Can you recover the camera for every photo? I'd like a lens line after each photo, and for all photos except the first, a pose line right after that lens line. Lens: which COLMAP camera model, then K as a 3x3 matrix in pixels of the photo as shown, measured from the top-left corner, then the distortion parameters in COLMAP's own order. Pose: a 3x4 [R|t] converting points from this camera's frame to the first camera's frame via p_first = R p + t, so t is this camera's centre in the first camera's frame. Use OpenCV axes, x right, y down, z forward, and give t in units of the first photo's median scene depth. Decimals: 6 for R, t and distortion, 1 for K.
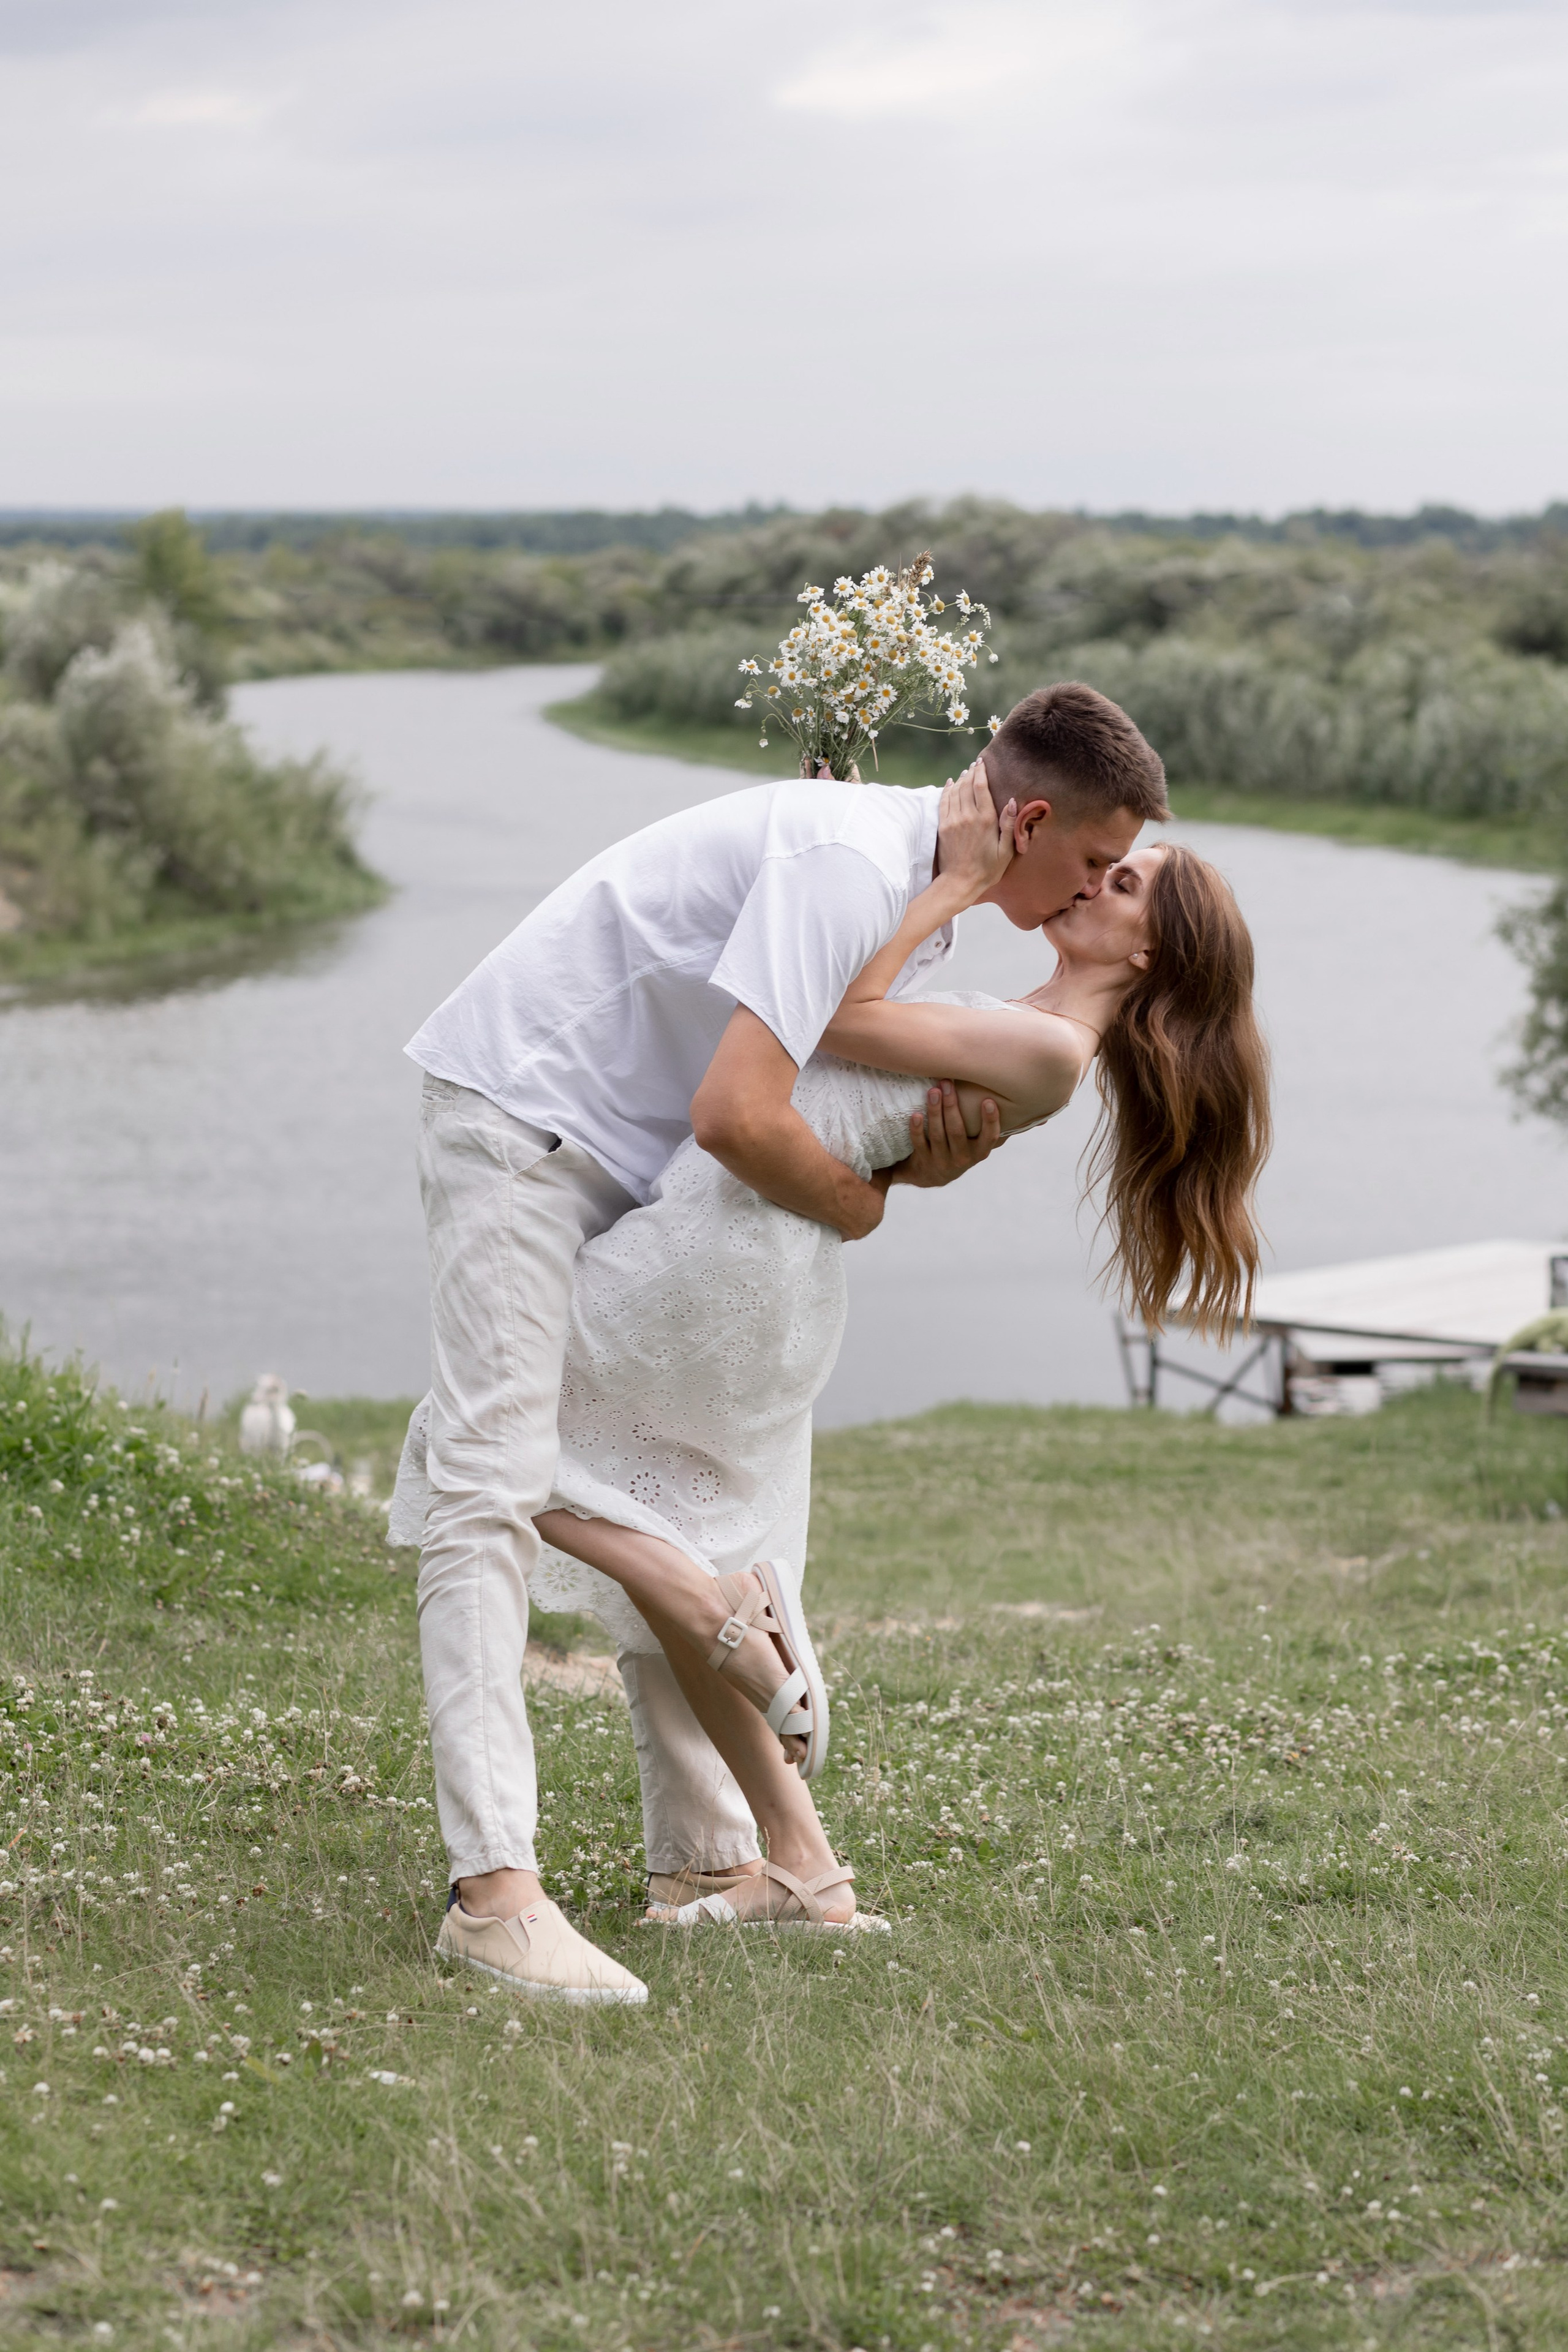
lens RADIAL K [[5916.4, 0, 1093.4], [0, 5916.4, 1175.8], [0, 0, 1]] dist [-0.015434, 0.483653]
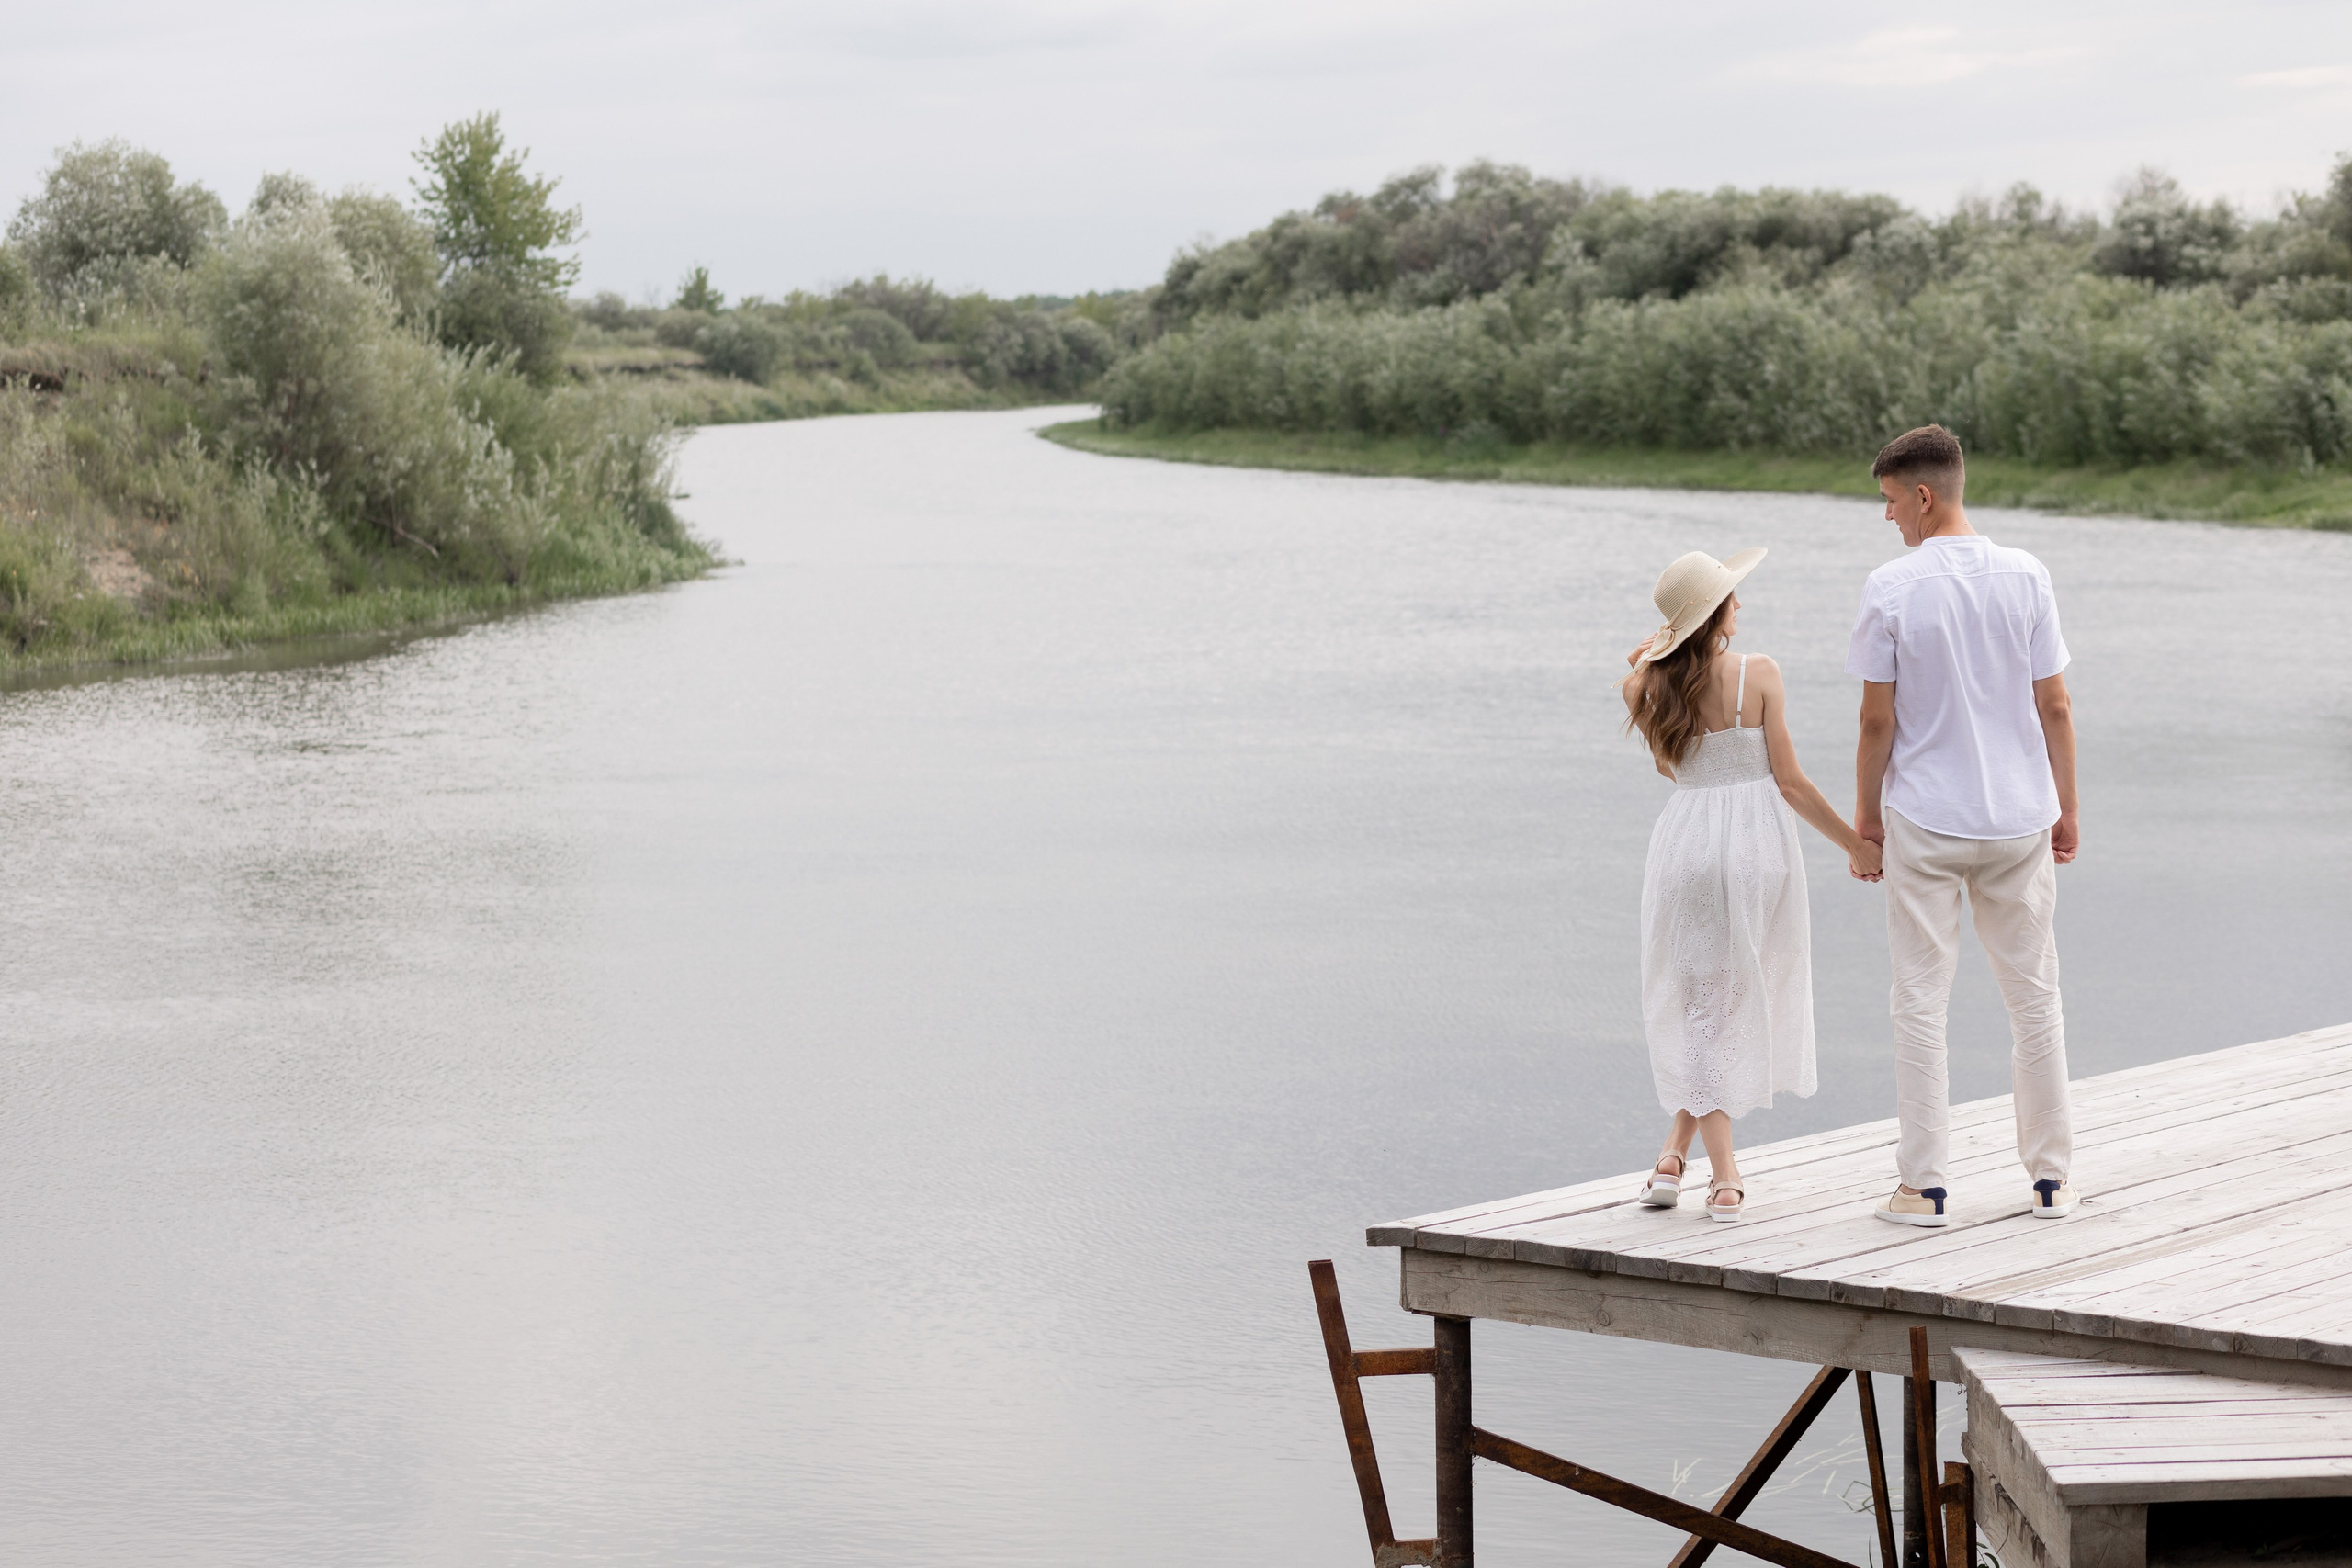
lens RADIAL K [[5392.9, 0, 1176.0], [0, 5392.9, 784.0], [0, 0, 1]] dist [-0.007217, 0.026006]
pose [[0.995521, -0.023937, -0.091455, 0.008304], [0.021484, 0.999385, -0.027718, 0.002844], [0.092063, 0.025629, 0.995423, 0.293029]]
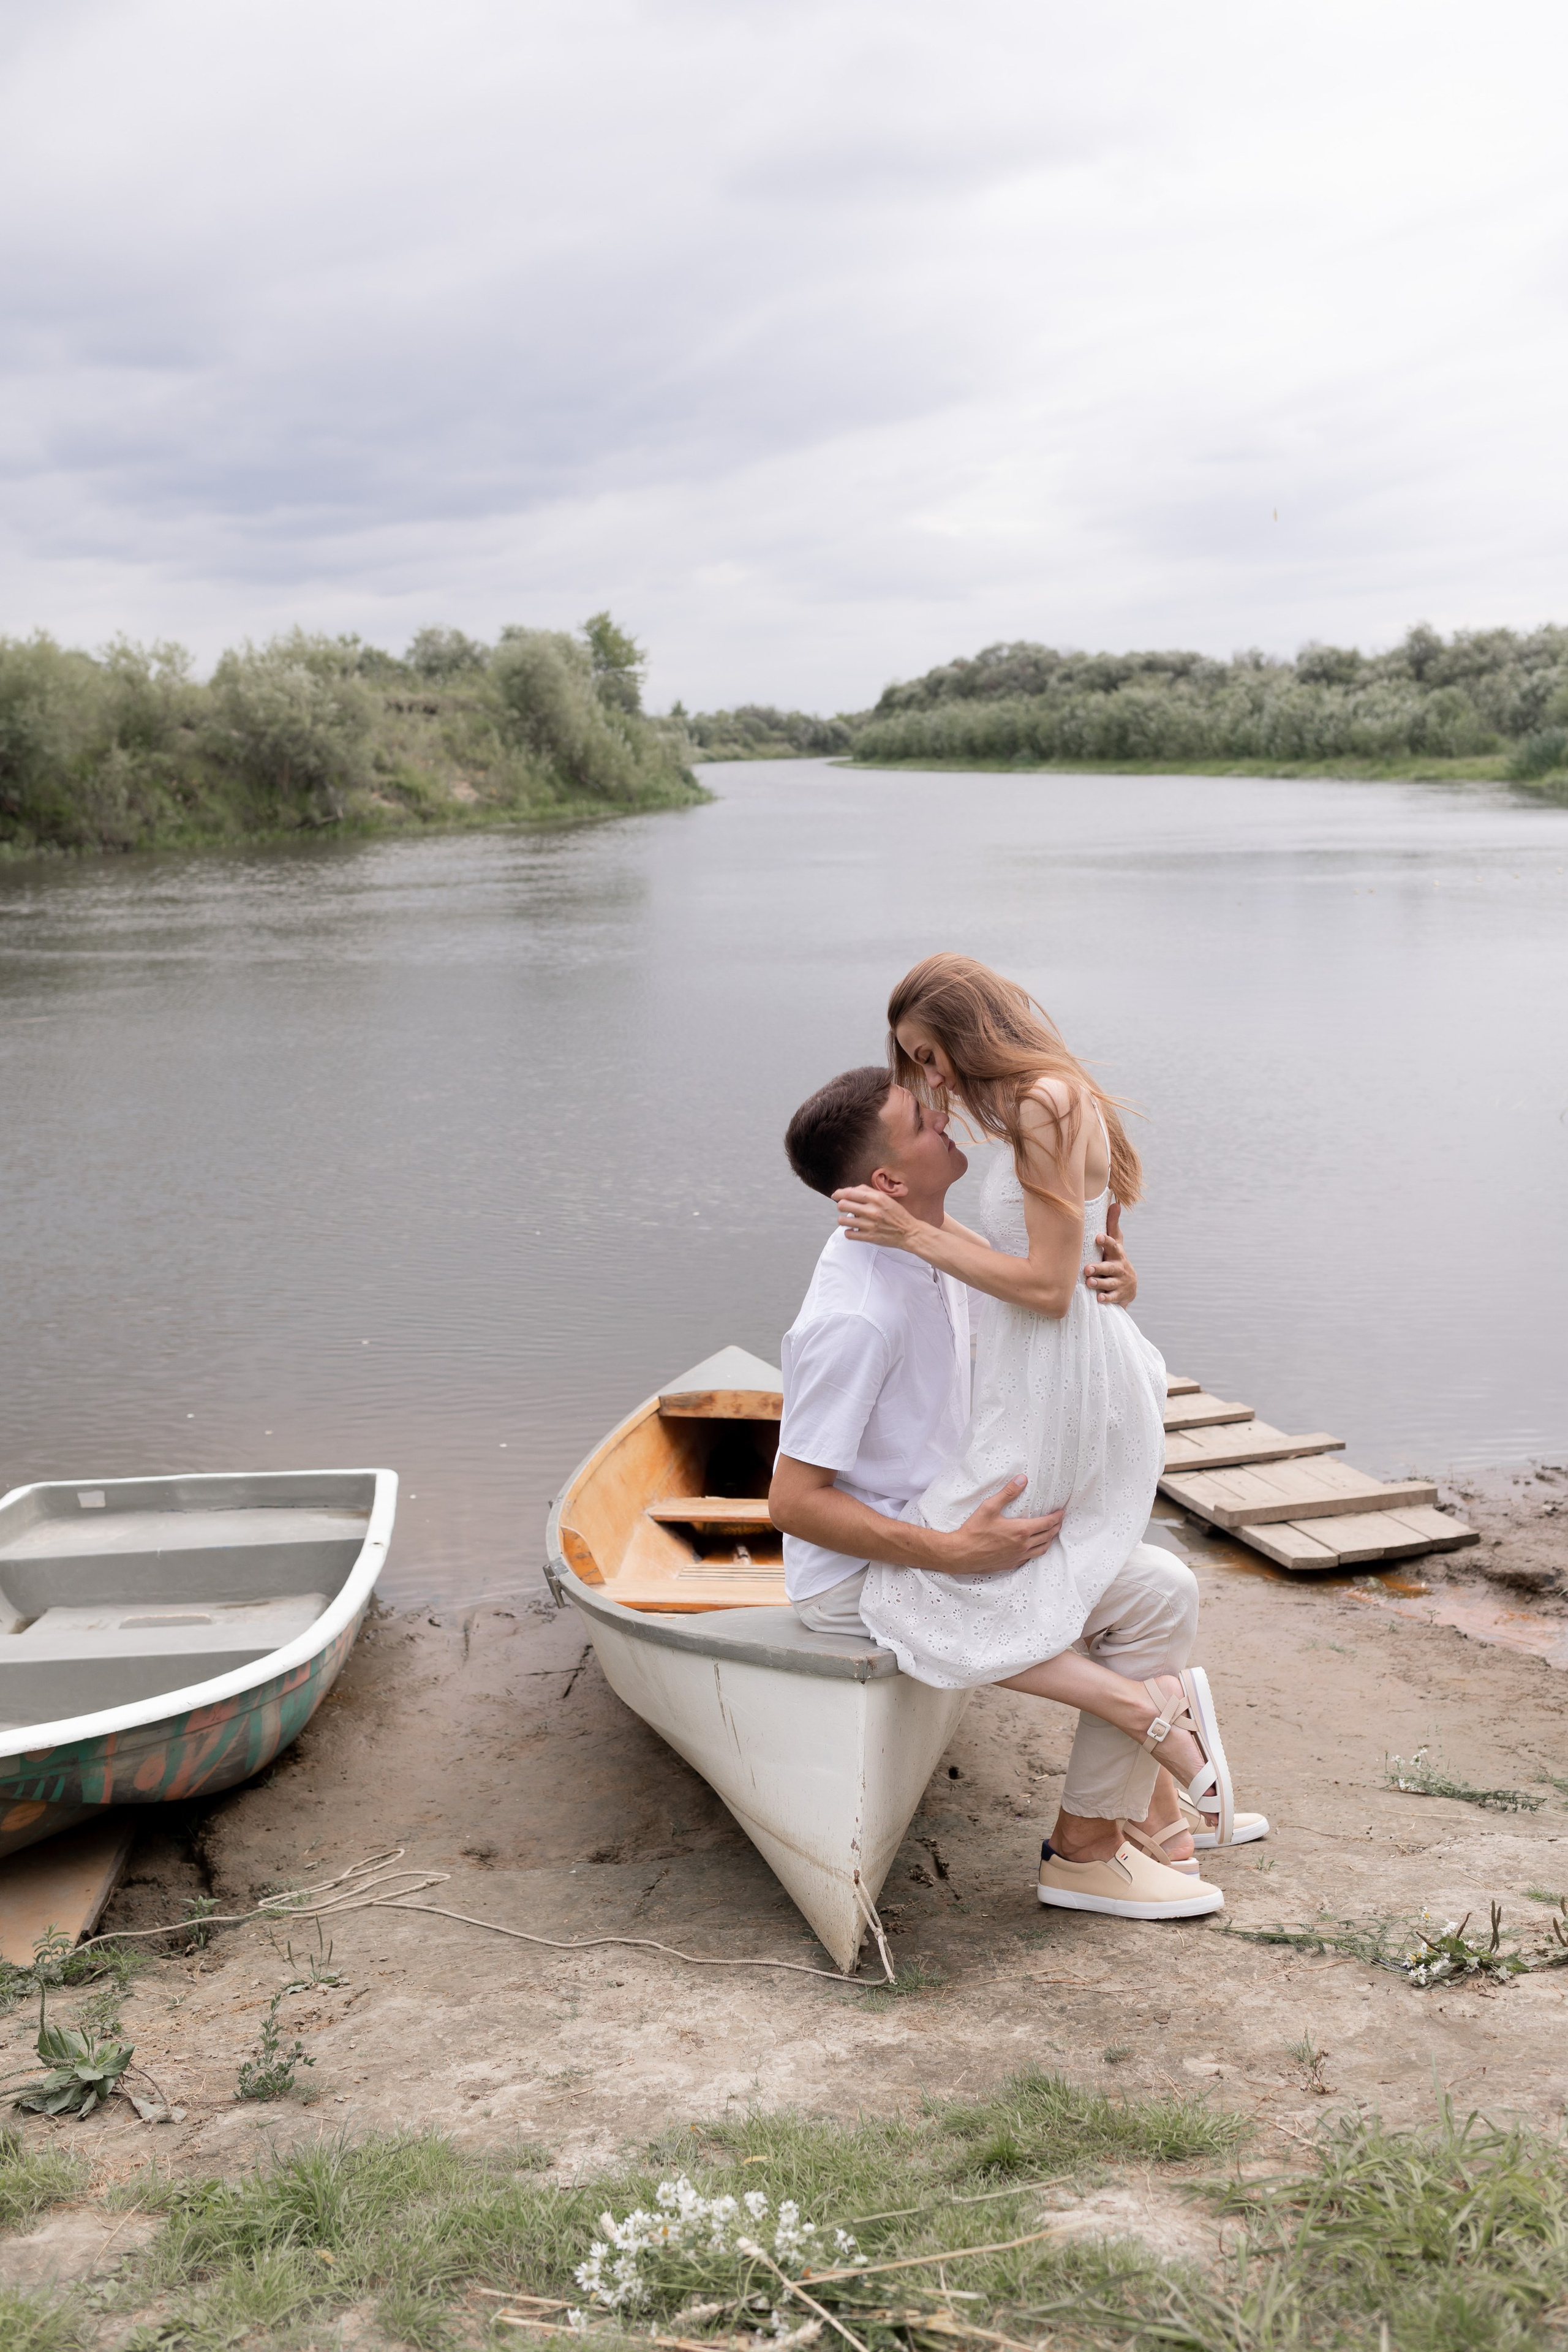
lens RADIAL K [[2189.4, 0, 784.0], [0, 2189.4, 1176.0], [0, 0, 1]] dist [-0.003605, -0.001521]
pose [[0.991747, -0.011209, -0.127716, -0.012661], [0.022002, 0.996273, 0.083407, 0.012758], [0.126305, -0.085529, 0.988297, 0.331306]]
